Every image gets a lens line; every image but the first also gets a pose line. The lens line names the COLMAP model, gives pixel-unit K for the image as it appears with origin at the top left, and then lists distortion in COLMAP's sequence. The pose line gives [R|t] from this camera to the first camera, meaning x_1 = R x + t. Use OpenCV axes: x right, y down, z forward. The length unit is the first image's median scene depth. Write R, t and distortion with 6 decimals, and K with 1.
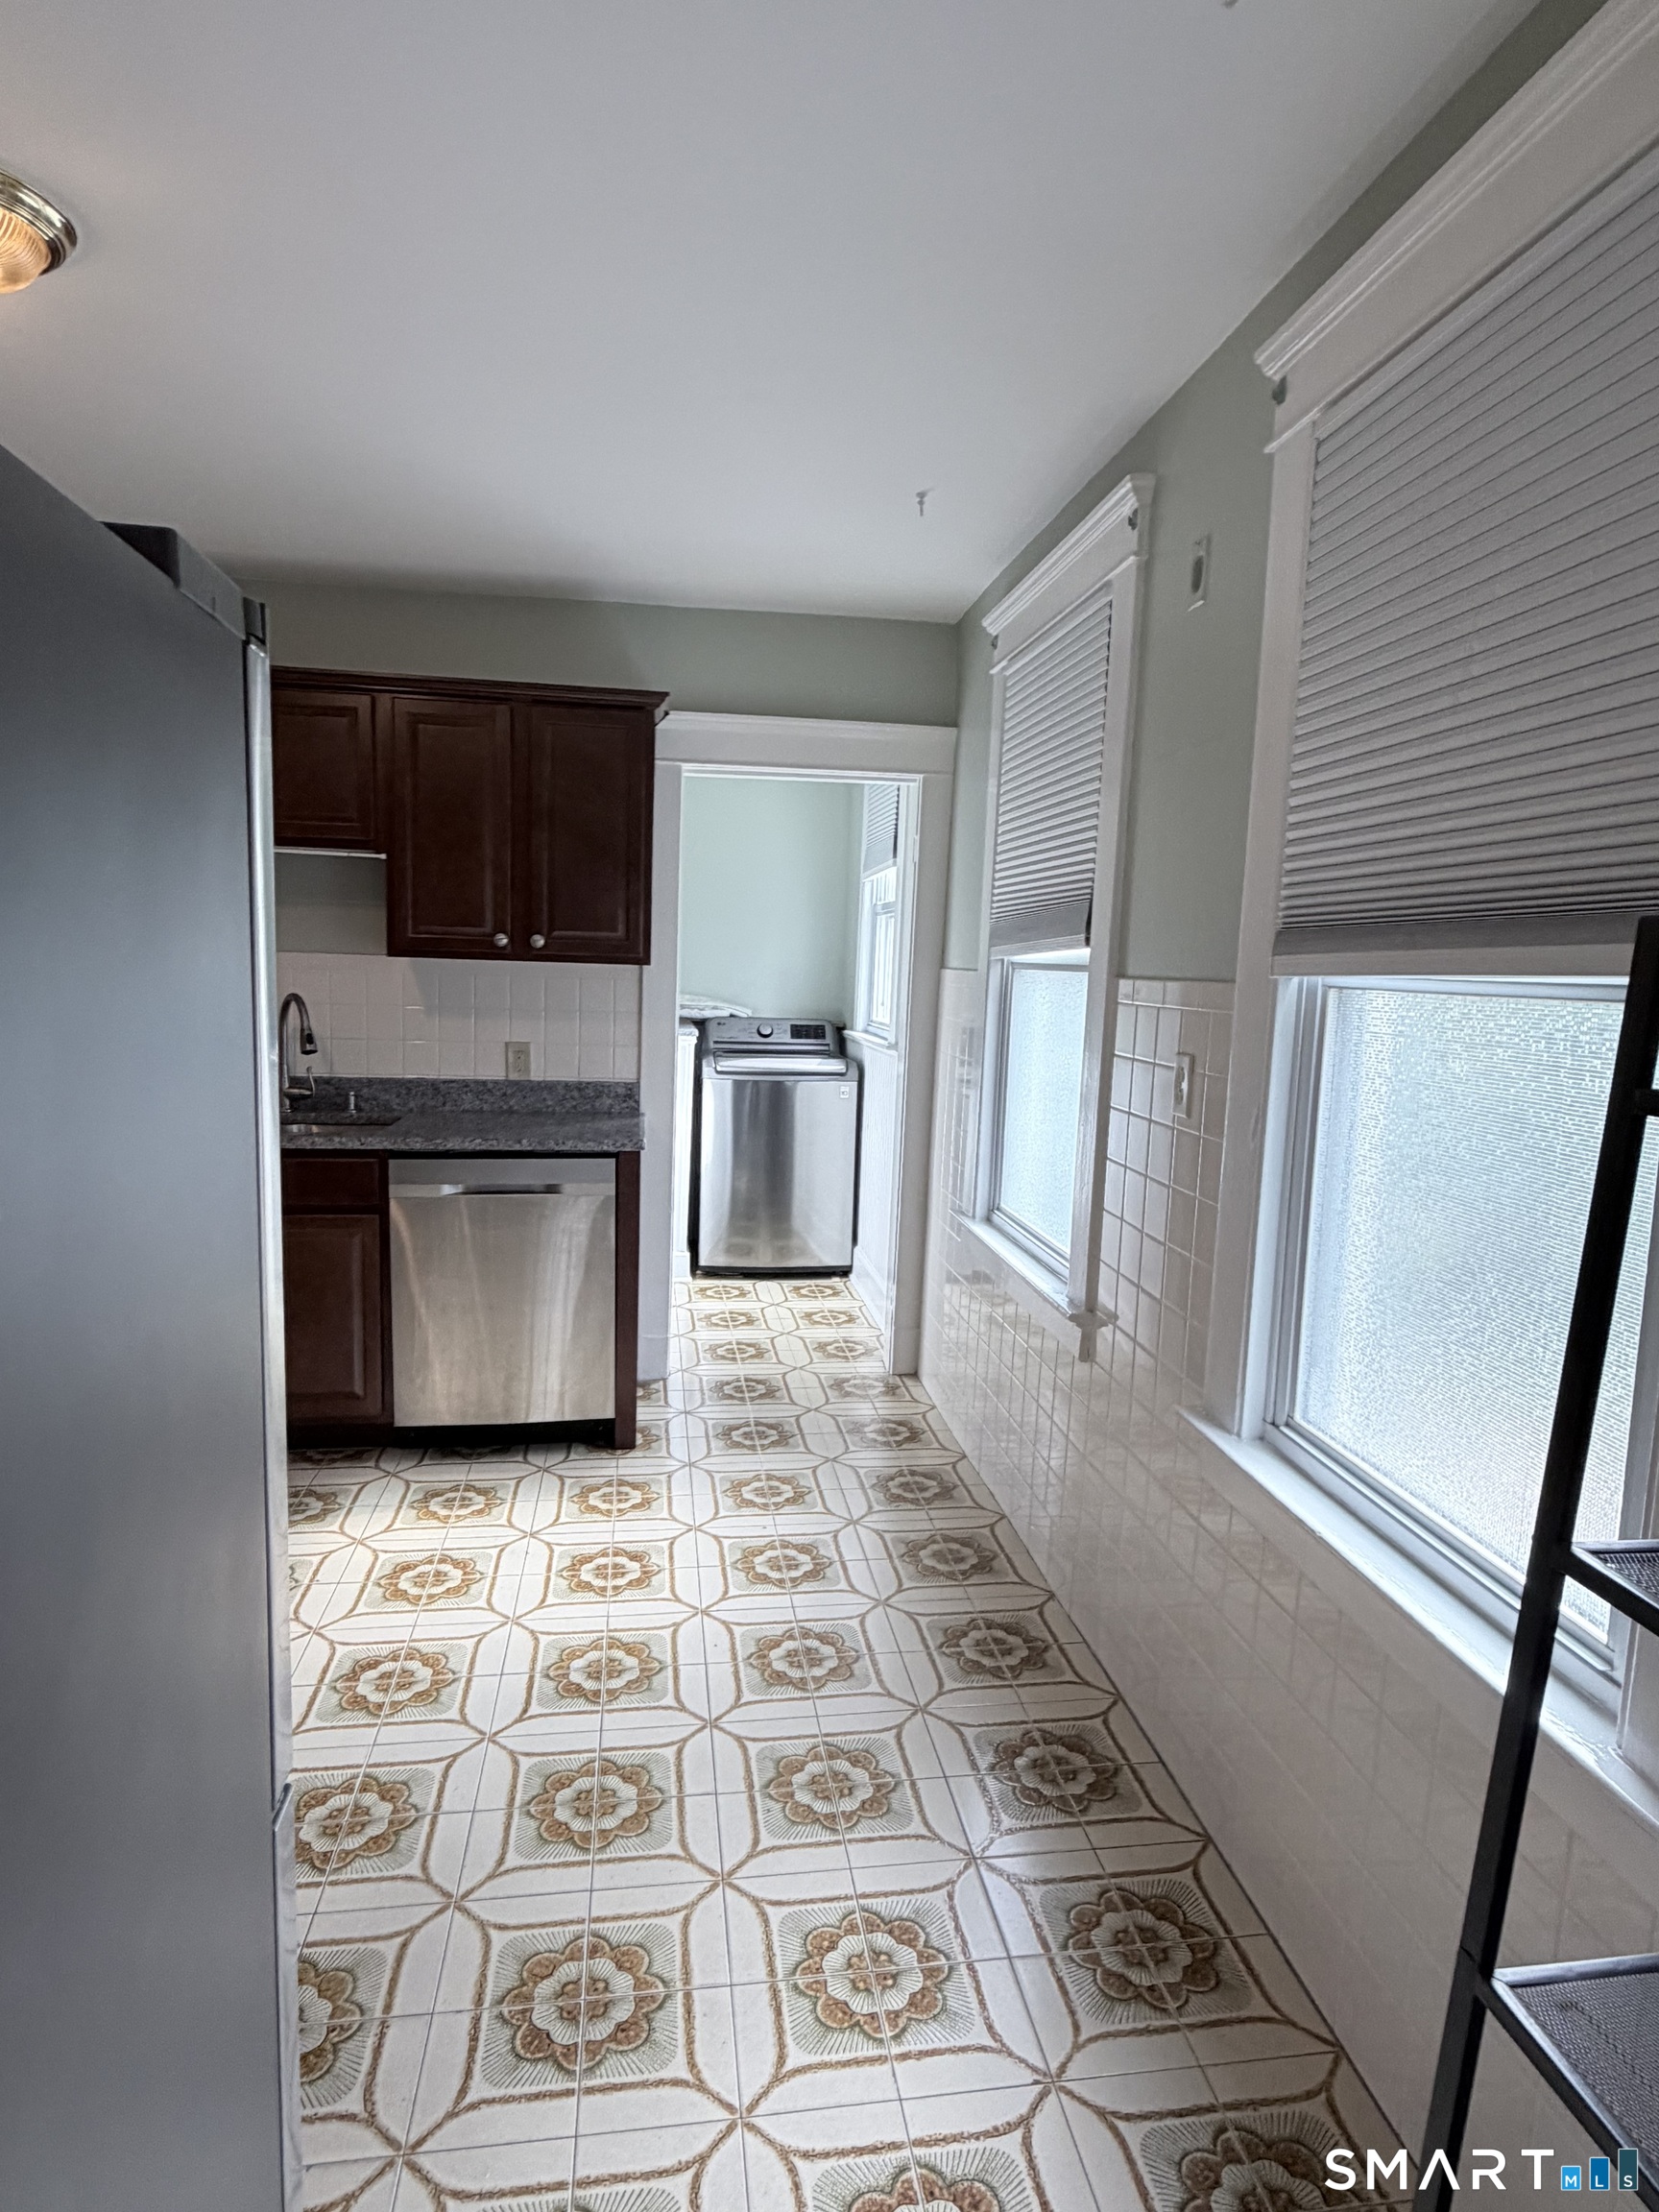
lens RADIAL K [[1235.7, 0, 844.1], [0, 1235.7, 1112.9], [0, 0, 1]] dist [-0.004110, -0.000172]
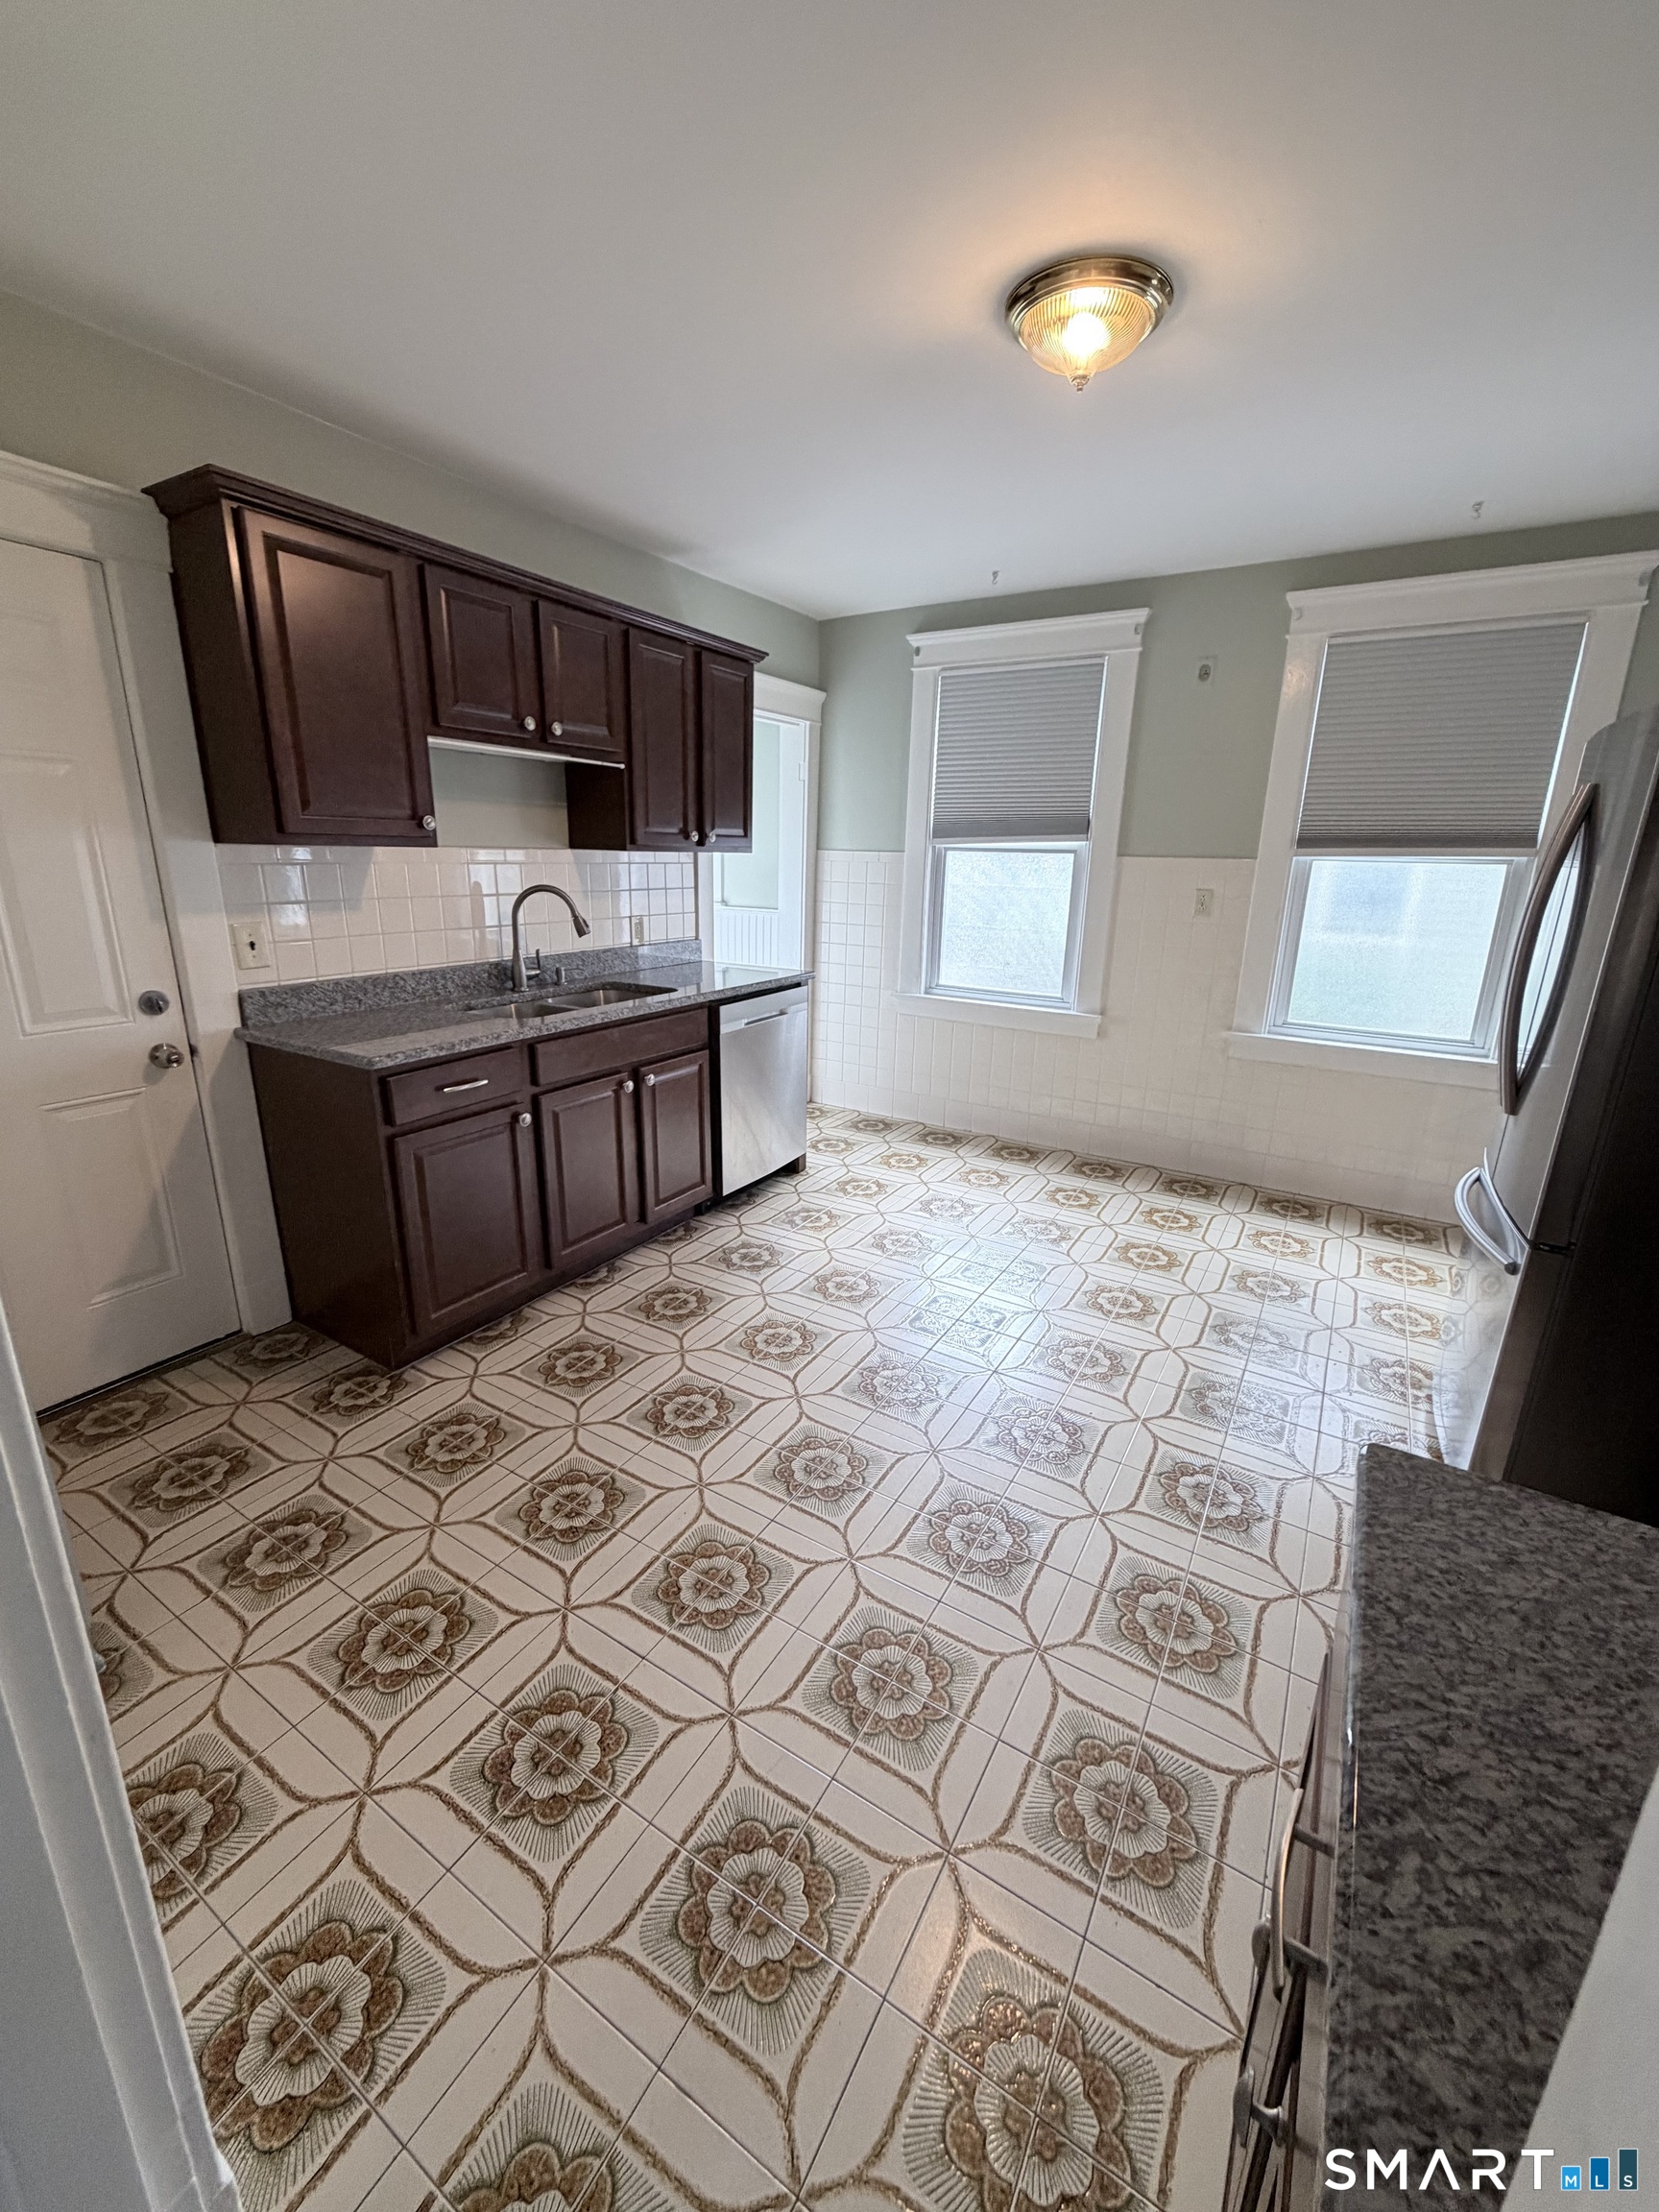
lens RADIAL K [[876.6, 0, 830.1], [0, 876.6, 1095.2], [0, 0, 1]] dist [0.000673, -0.000170]
pose [[0.650799, -0.226443, 0.724696, -1.258648], [0.095099, 0.971284, 0.218091, -0.082088], [-0.753271, -0.073016, 0.653645, 0.337233]]
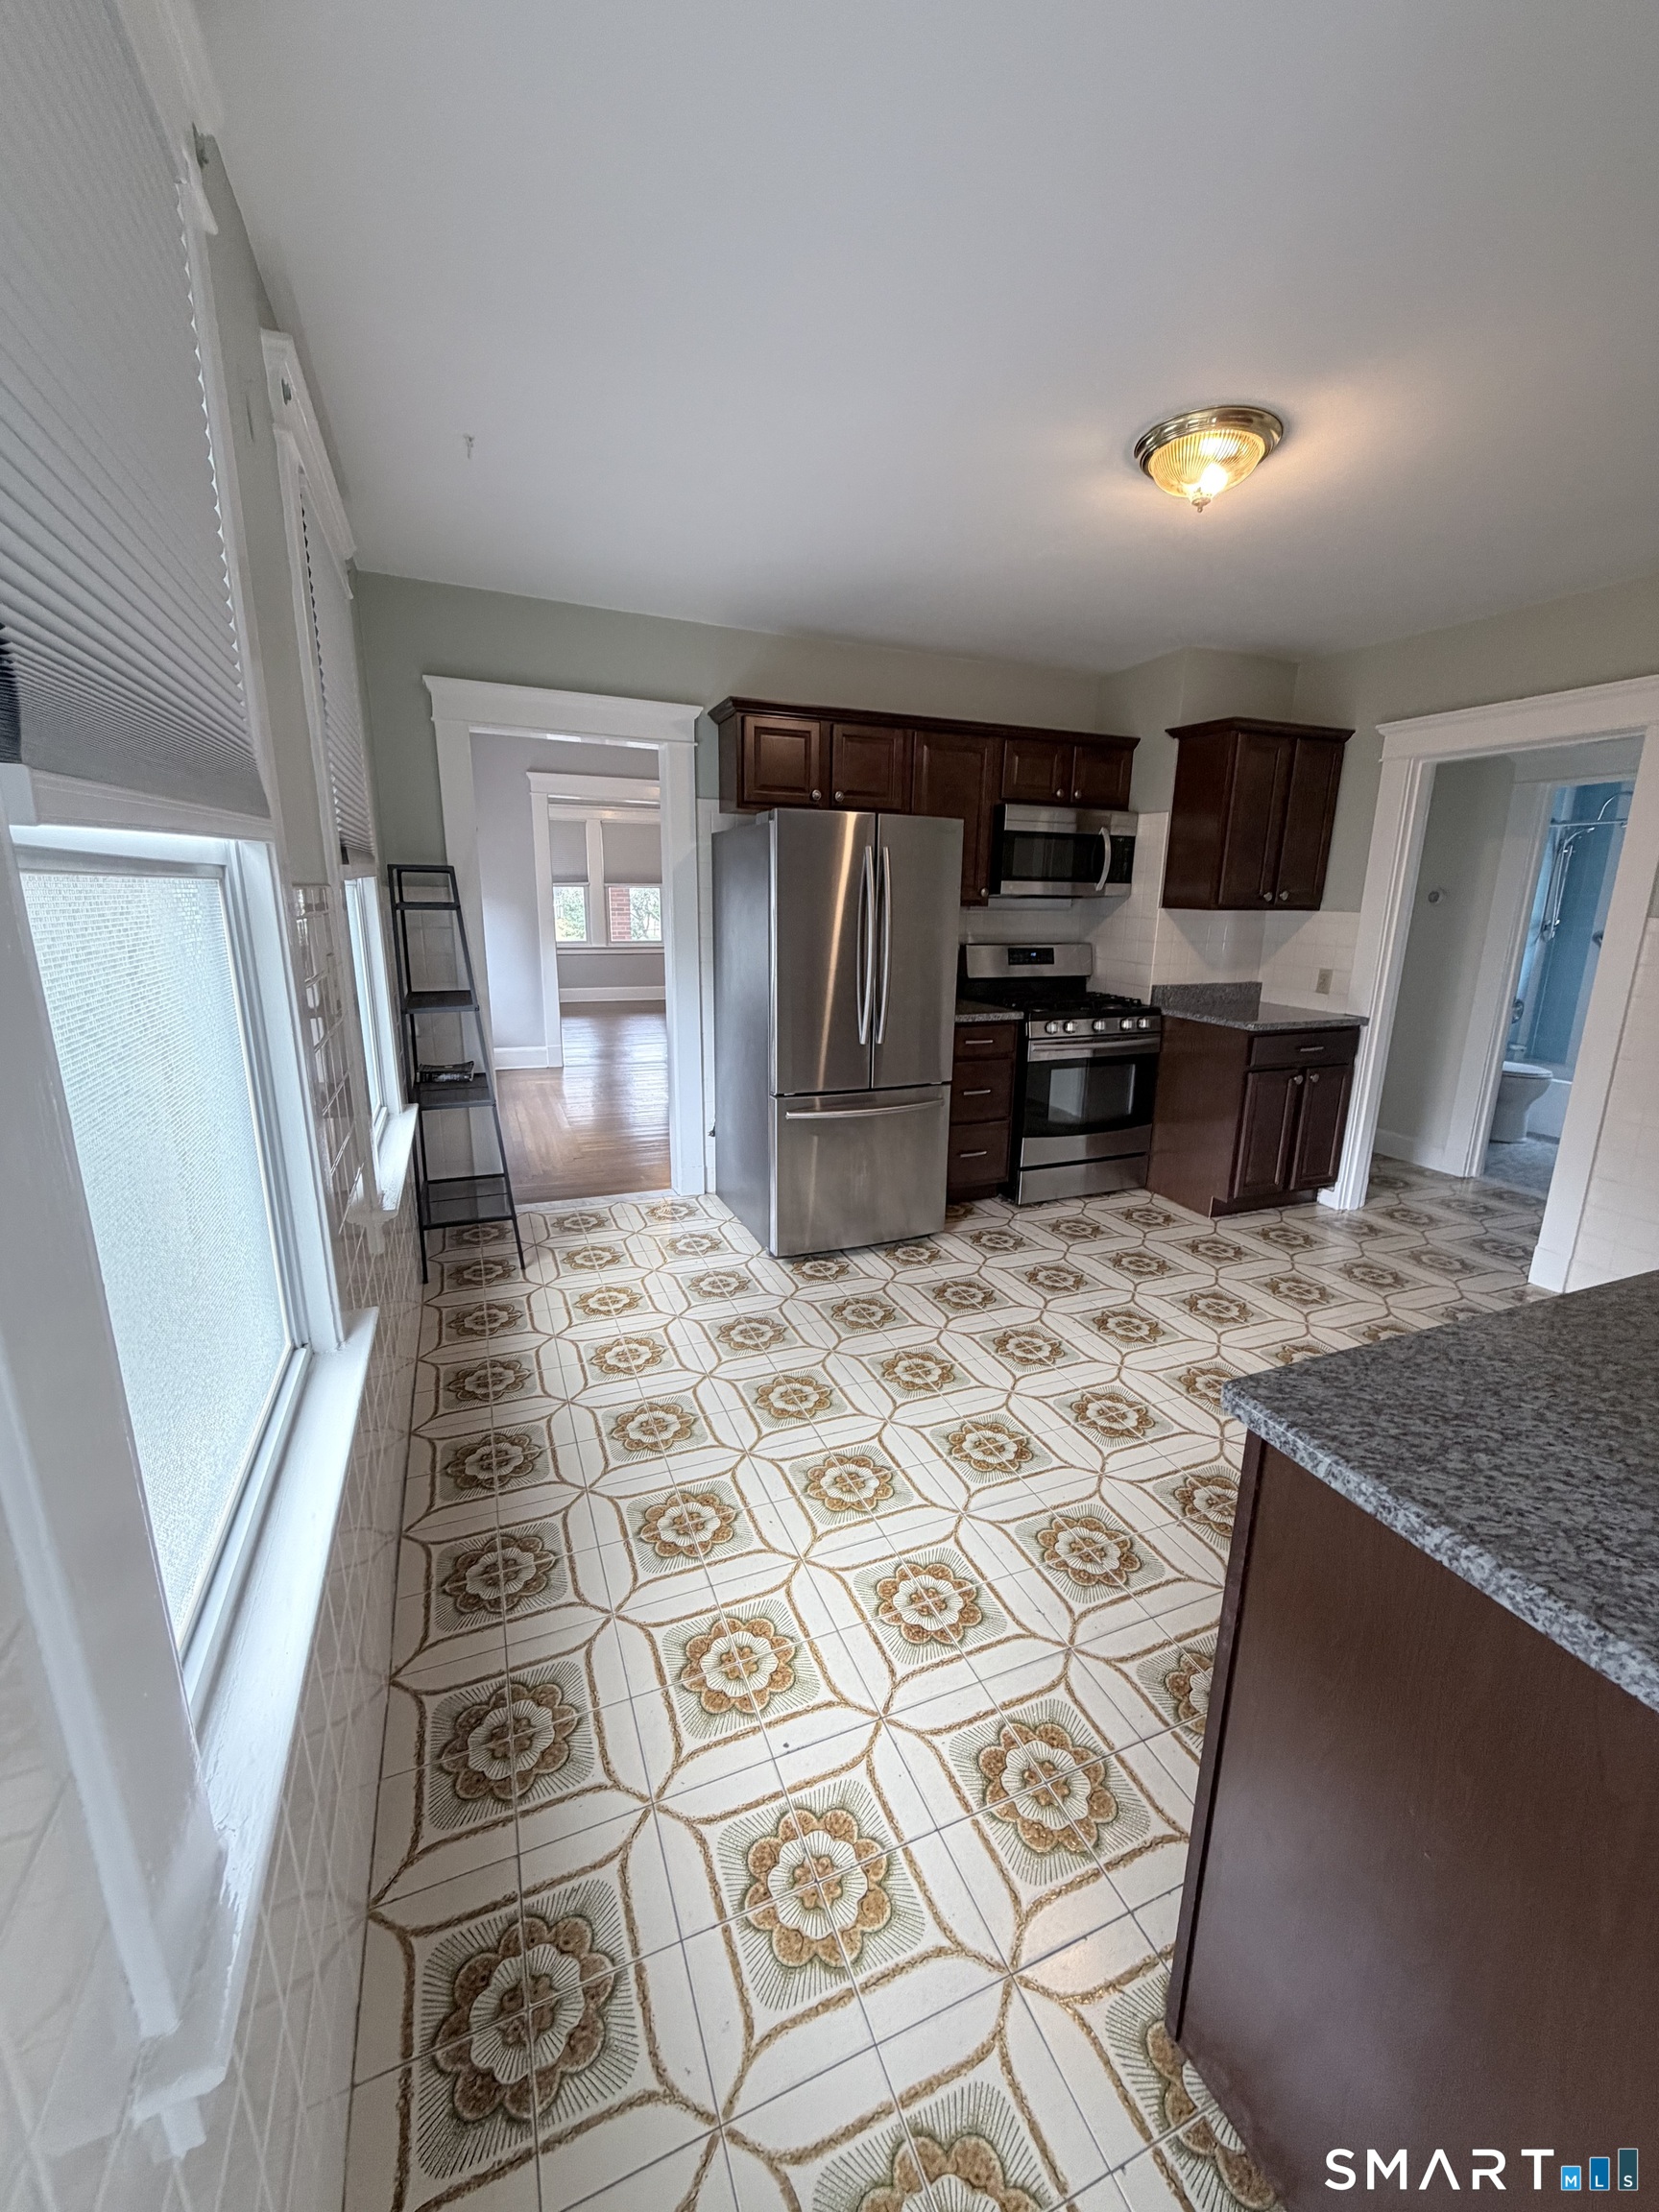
lens RADIAL K [[876.6, 0, 835.2], [0, 876.6, 1101.2], [0, 0, 1]] dist [0.000673, -0.000170]
pose [[-0.969707, 0.002882, -0.244255, 0.029428], [-0.081767, 0.938416, 0.335691, -0.181898], [0.230180, 0.345494, -0.909753, 1.534110]]
